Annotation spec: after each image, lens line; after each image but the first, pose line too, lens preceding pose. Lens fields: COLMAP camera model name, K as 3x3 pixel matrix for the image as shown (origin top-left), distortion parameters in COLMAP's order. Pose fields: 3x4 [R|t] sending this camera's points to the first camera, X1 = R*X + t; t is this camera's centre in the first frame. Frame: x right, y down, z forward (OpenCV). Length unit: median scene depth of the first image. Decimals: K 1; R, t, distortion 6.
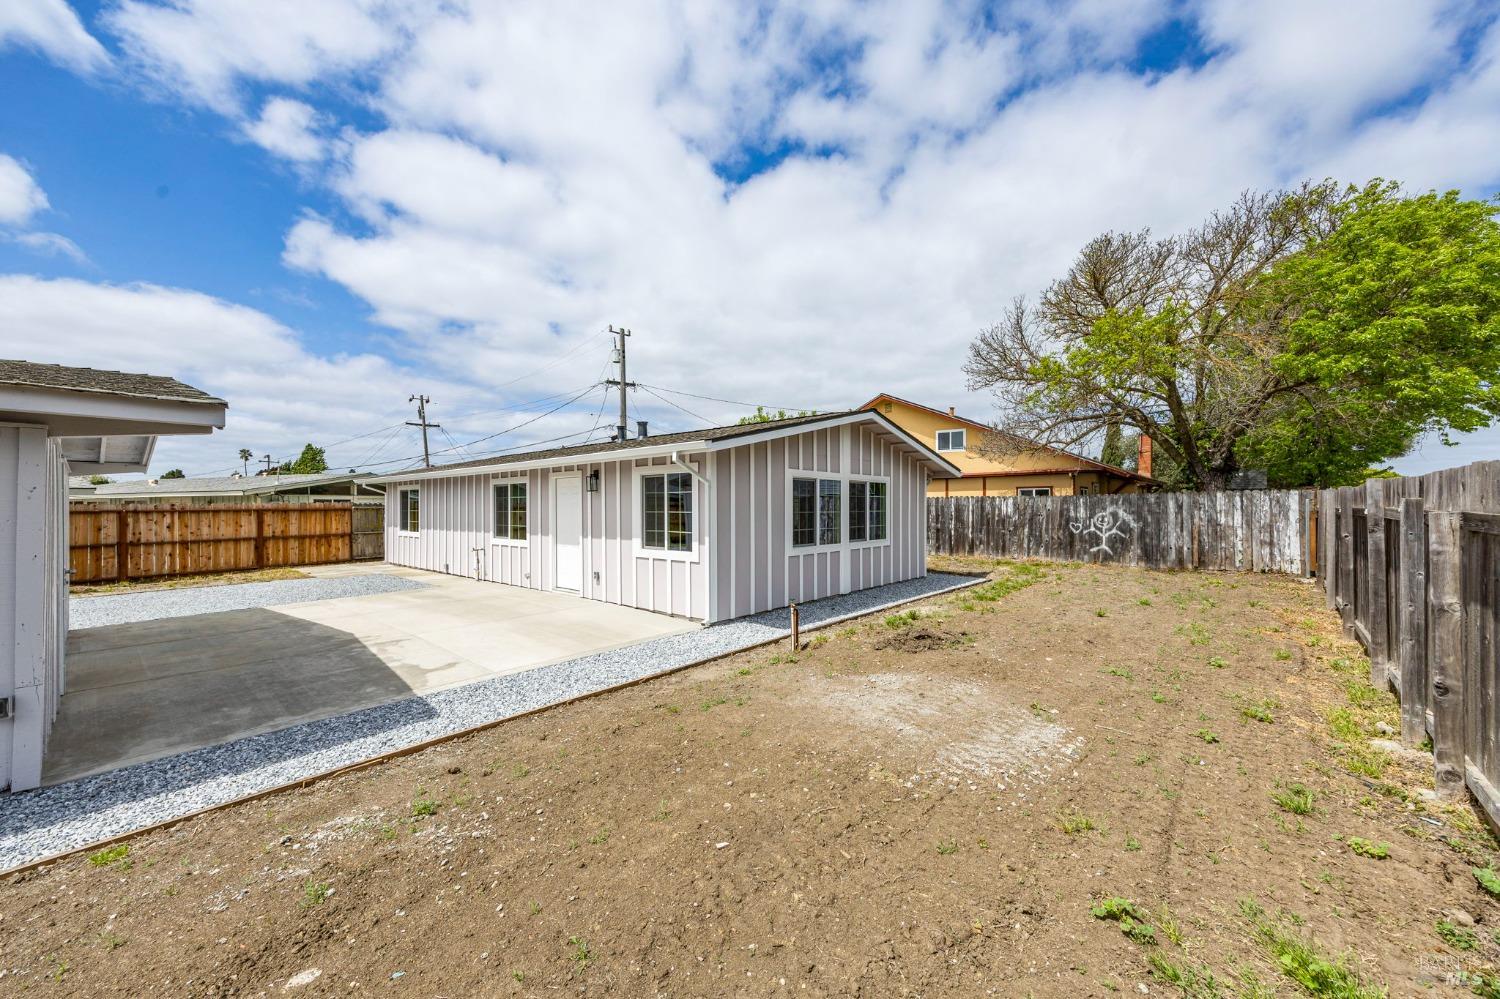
lens RADIAL K [[569.8, 0, 750.0], [0, 569.8, 499.5], [0, 0, 1]] dist [-0.001208, -0.000041]
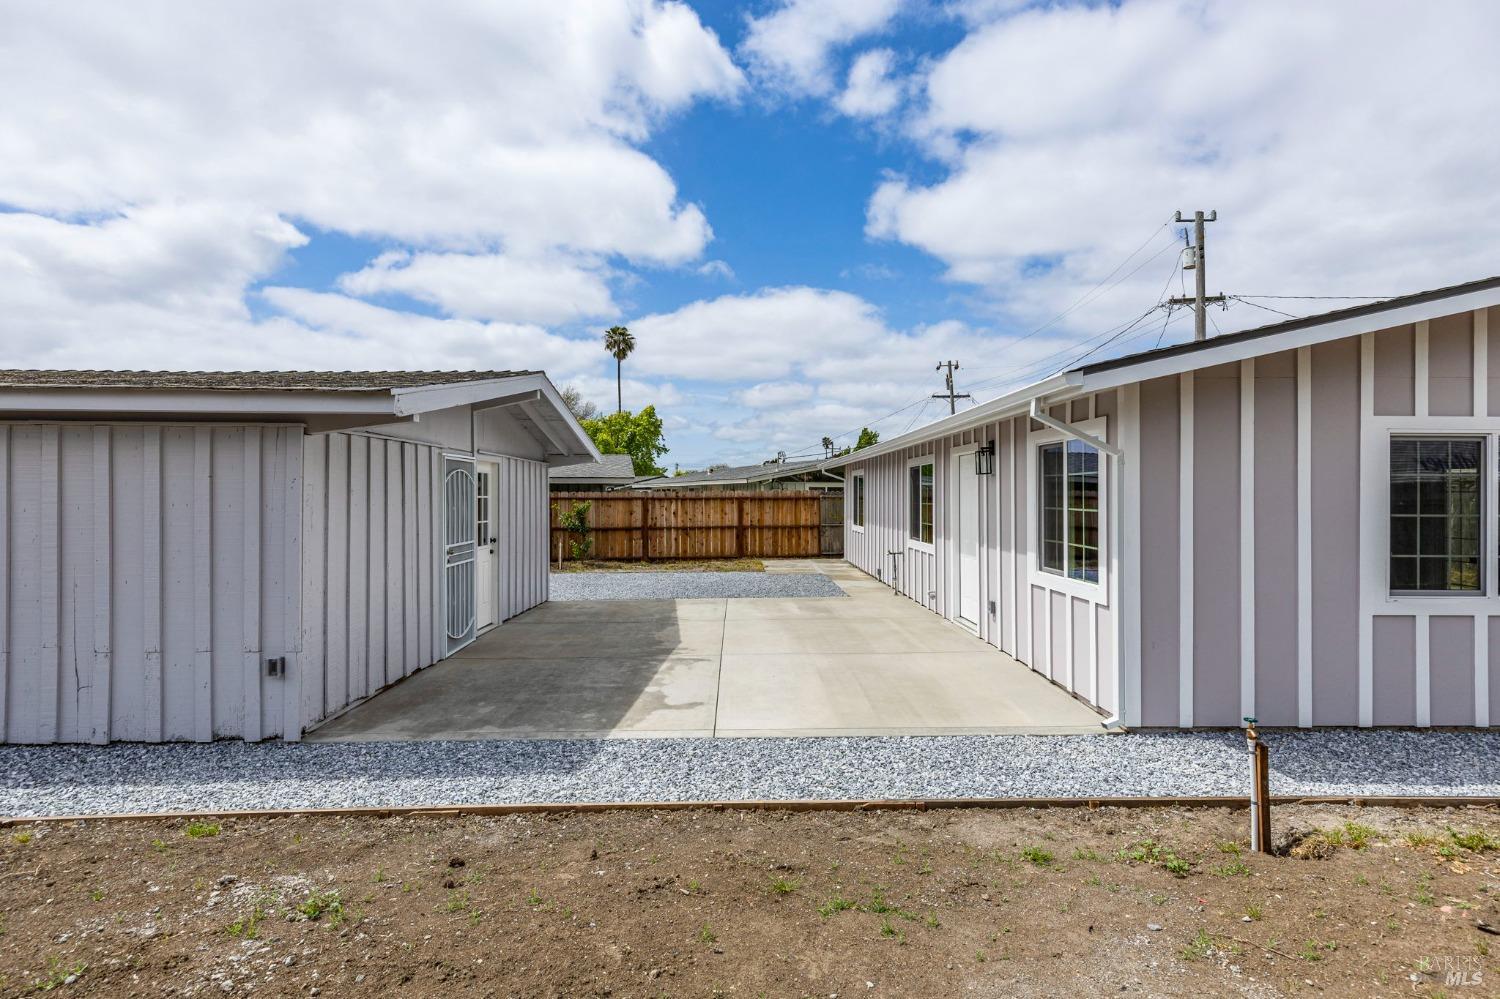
lens RADIAL K [[752.7, 0, 783.9], [0, 752.7, 508.5], [0, 0, 1]] dist [0.004979, -0.000149]
pose [[0.670953, 0.019577, -0.741241, 0.144890], [0.003189, 0.999566, 0.029287, -0.000720], [0.741493, -0.022014, 0.670599, 0.206856]]
